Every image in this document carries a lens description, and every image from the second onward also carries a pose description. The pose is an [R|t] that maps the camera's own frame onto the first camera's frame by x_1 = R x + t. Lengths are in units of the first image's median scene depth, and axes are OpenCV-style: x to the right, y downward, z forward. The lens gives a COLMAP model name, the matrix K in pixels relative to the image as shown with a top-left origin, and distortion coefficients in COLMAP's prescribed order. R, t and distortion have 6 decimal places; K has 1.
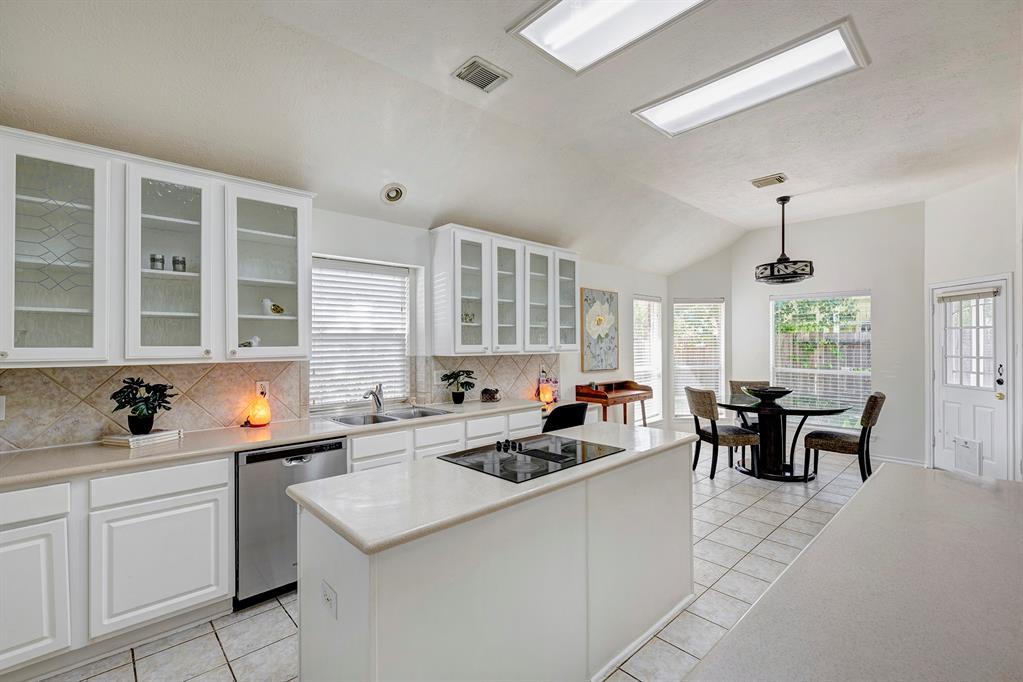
lens RADIAL K [[454.7, 0, 496.8], [0, 454.7, 340.6], [0, 0, 1]] dist [-0.002312, -0.000086]
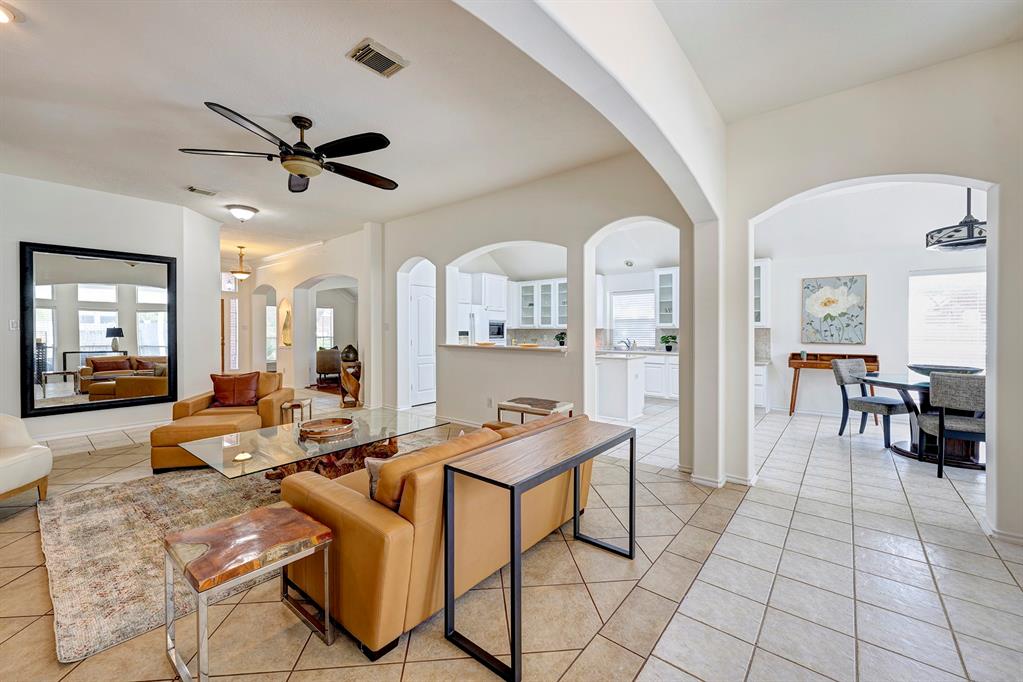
lens RADIAL K [[407.0, 0, 490.4], [0, 407.0, 334.0], [0, 0, 1]] dist [-0.001371, -0.000094]
pose [[0.135126, 0.009309, -0.990785, 1.382294], [0.008601, 0.999907, 0.010568, 0.024922], [0.990791, -0.009950, 0.135034, -0.043507]]
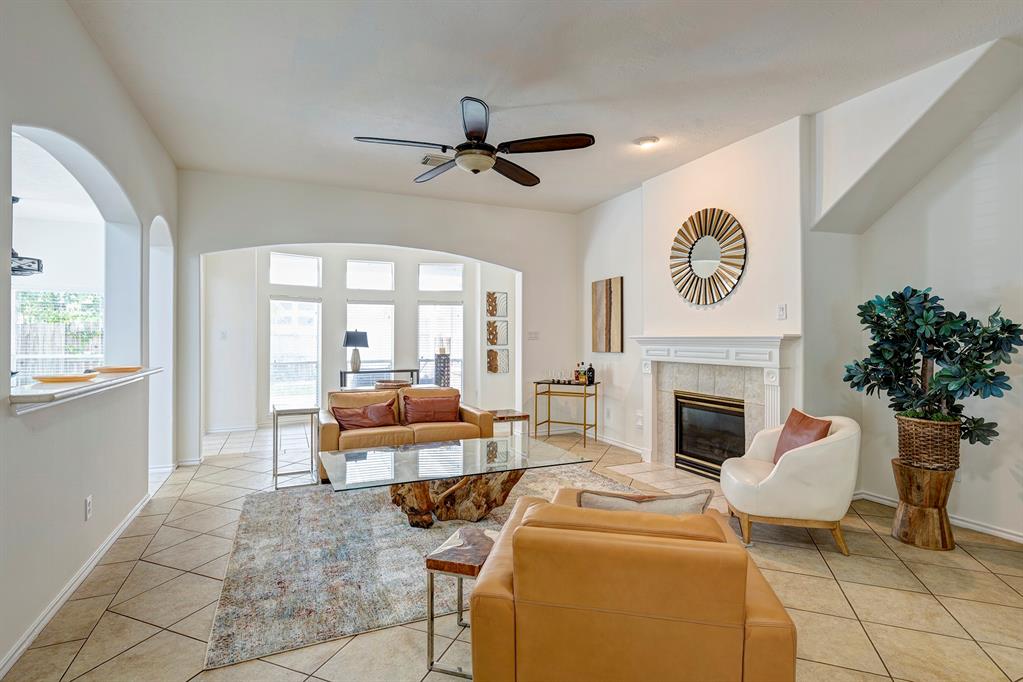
lens RADIAL K [[479.0, 0, 503.7], [0, 479.0, 333.0], [0, 0, 1]] dist [0.000325, -0.000124]
pose [[0.300327, 0.006265, 0.953816, -0.115695], [-0.005811, 0.999972, -0.004739, 0.011397], [-0.953819, -0.004119, 0.300355, -0.499096]]
